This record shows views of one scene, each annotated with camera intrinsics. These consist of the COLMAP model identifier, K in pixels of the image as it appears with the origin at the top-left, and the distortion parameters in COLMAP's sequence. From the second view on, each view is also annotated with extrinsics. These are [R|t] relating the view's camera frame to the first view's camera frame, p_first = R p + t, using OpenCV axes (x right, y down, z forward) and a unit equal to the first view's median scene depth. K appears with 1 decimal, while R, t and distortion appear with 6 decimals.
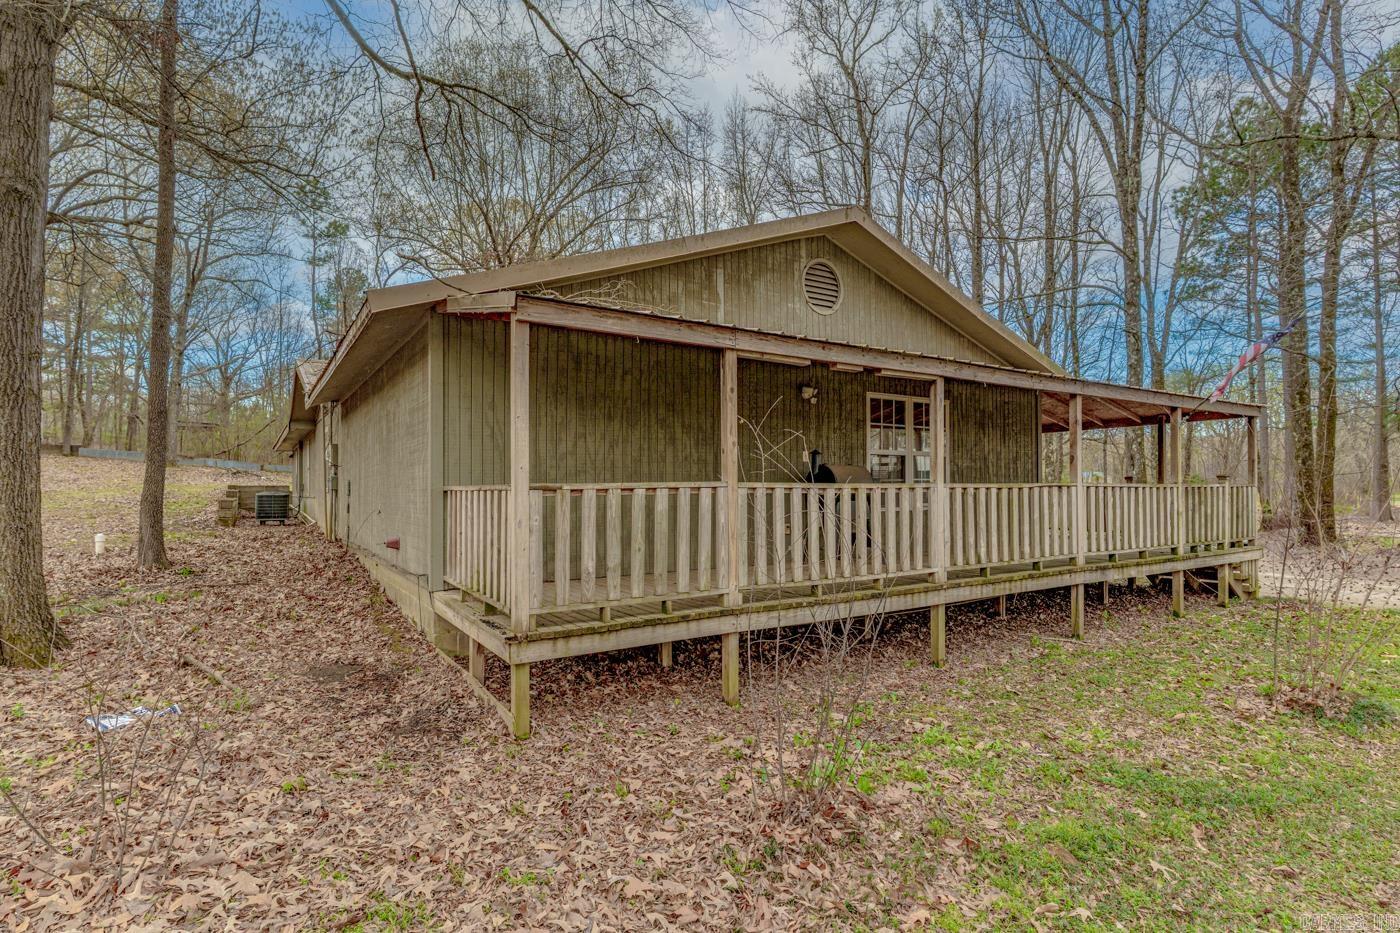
lens RADIAL K [[708.0, 0, 677.3], [0, 708.0, 478.0], [0, 0, 1]] dist [0.002995, 0.001032]
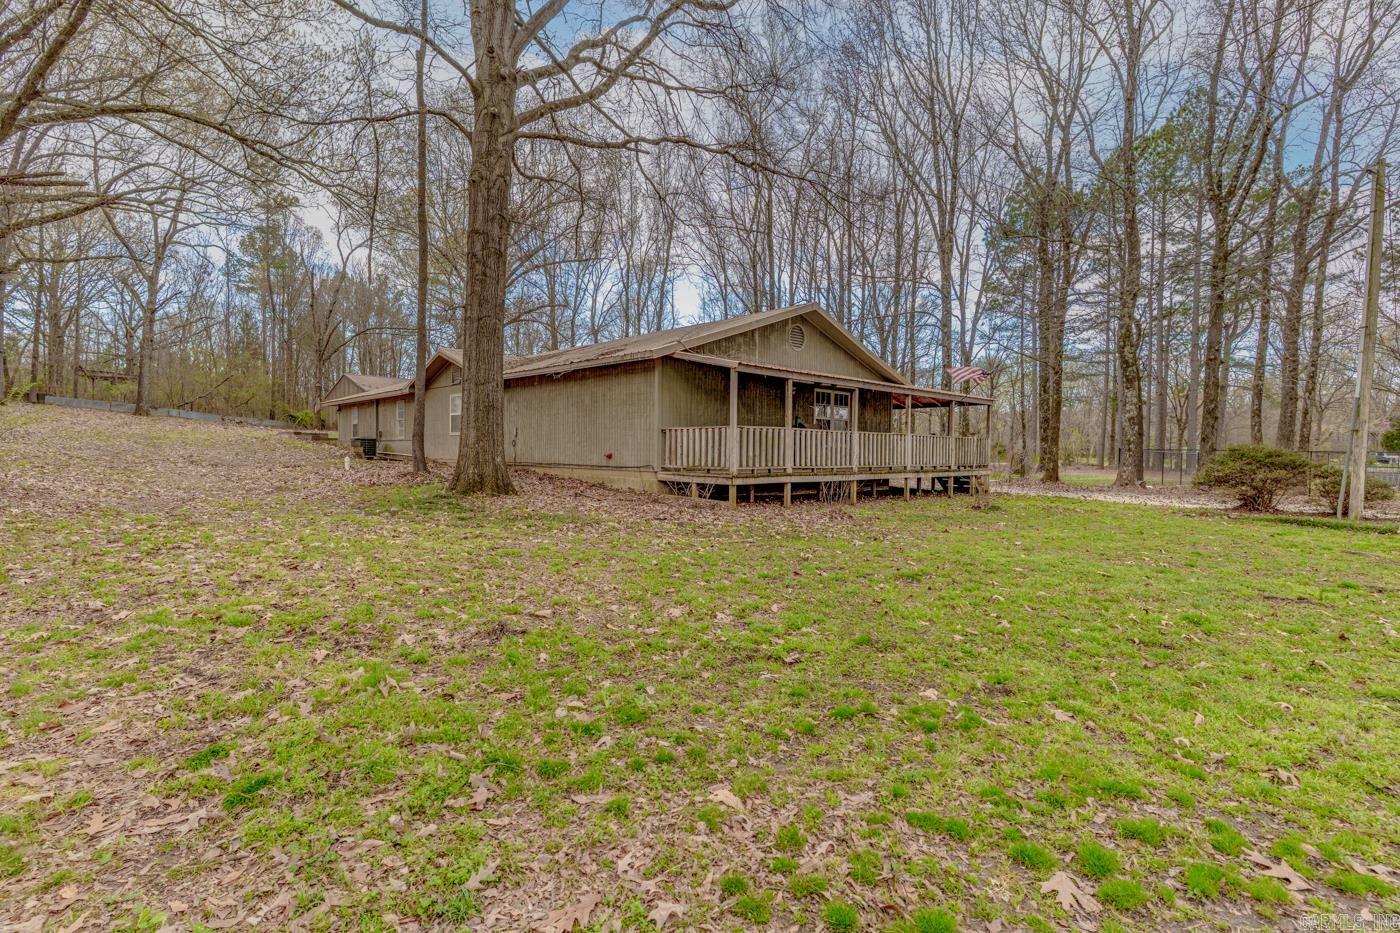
lens RADIAL K [[678.1, 0, 686.6], [0, 678.1, 444.3], [0, 0, 1]] dist [0.001874, 0.000976]
pose [[0.981886, 0.015680, 0.188824, -0.449884], [-0.016847, 0.999848, 0.004572, 0.036540], [-0.188723, -0.007671, 0.982000, -0.831053]]
